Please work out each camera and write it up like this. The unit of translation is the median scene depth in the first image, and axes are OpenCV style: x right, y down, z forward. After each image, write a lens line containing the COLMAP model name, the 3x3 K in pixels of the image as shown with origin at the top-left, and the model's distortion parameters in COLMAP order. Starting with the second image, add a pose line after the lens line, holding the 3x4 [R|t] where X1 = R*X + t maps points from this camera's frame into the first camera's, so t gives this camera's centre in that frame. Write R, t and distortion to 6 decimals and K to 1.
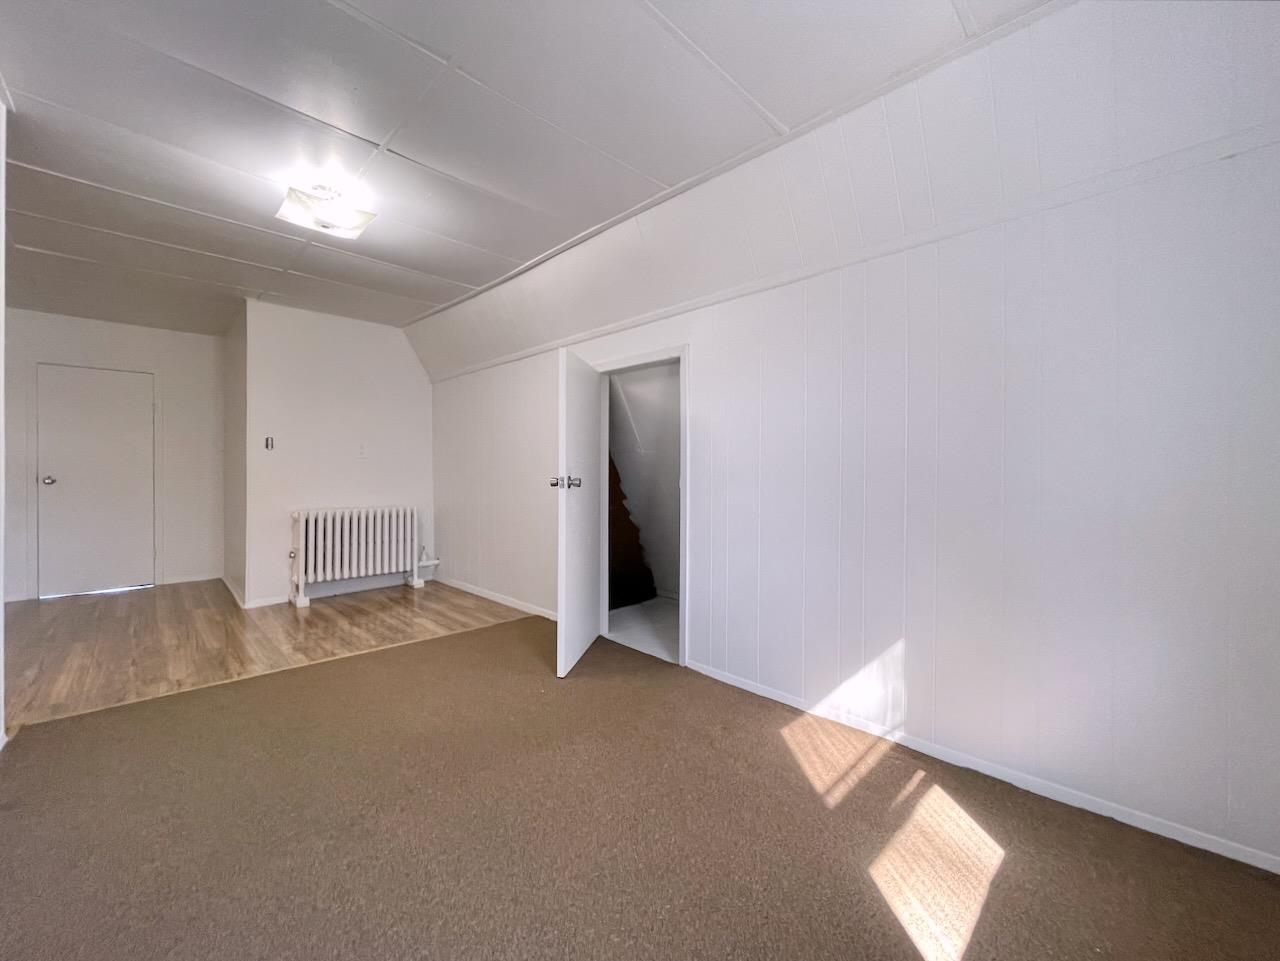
lens RADIAL K [[521.6, 0, 640.3], [0, 521.6, 473.0], [0, 0, 1]] dist [0.000261, -0.000191]
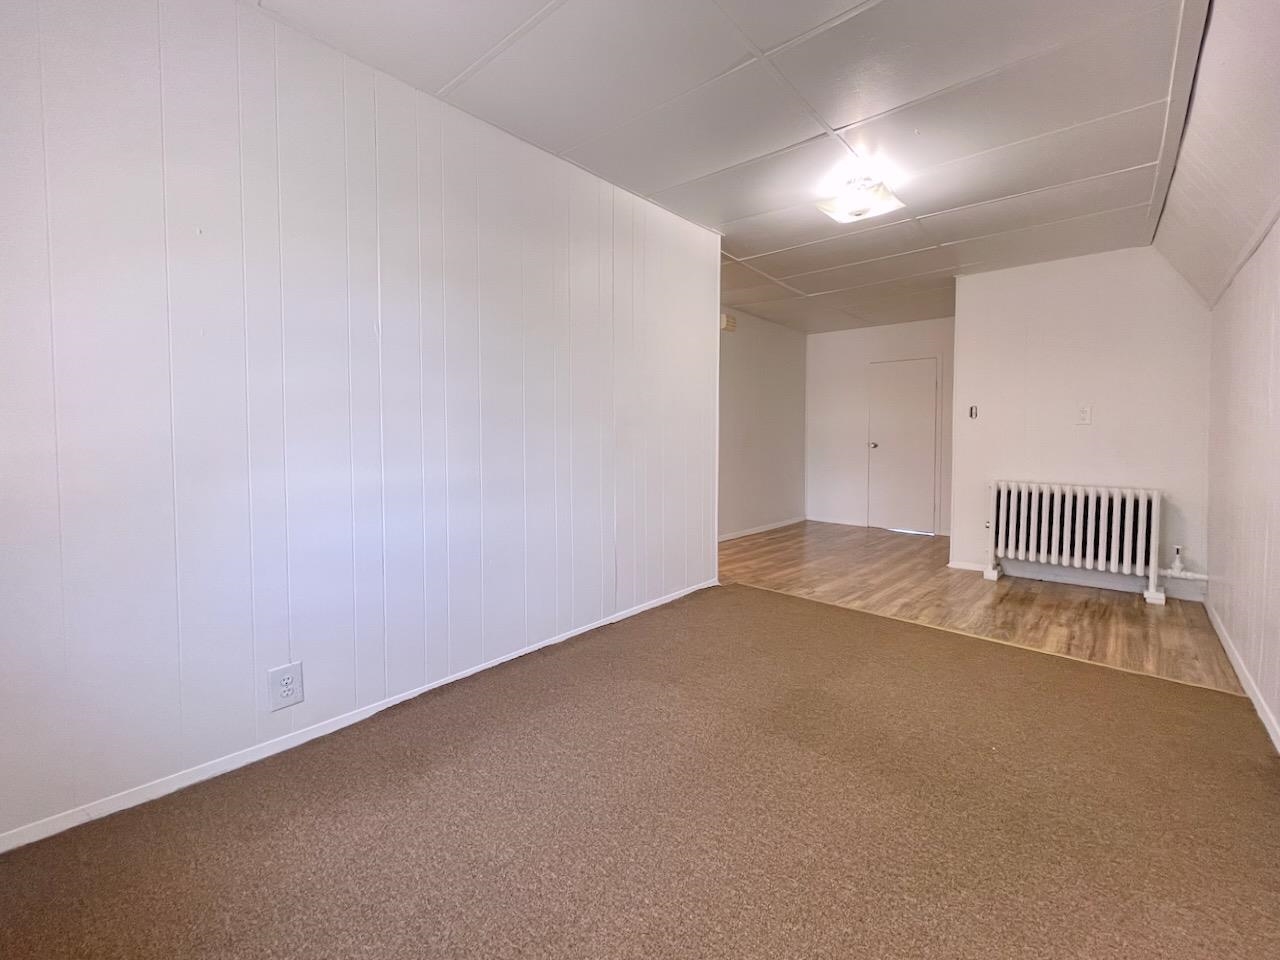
lens RADIAL K [[536.2, 0, 635.8], [0, 536.2, 456.3], [0, 0, 1]] dist [0.001333, -0.000221]
pose [[0.067364, 0.038384, -0.996990, 0.369775], [-0.012081, 0.999218, 0.037653, -0.002821], [0.997655, 0.009508, 0.067775, 0.340508]]
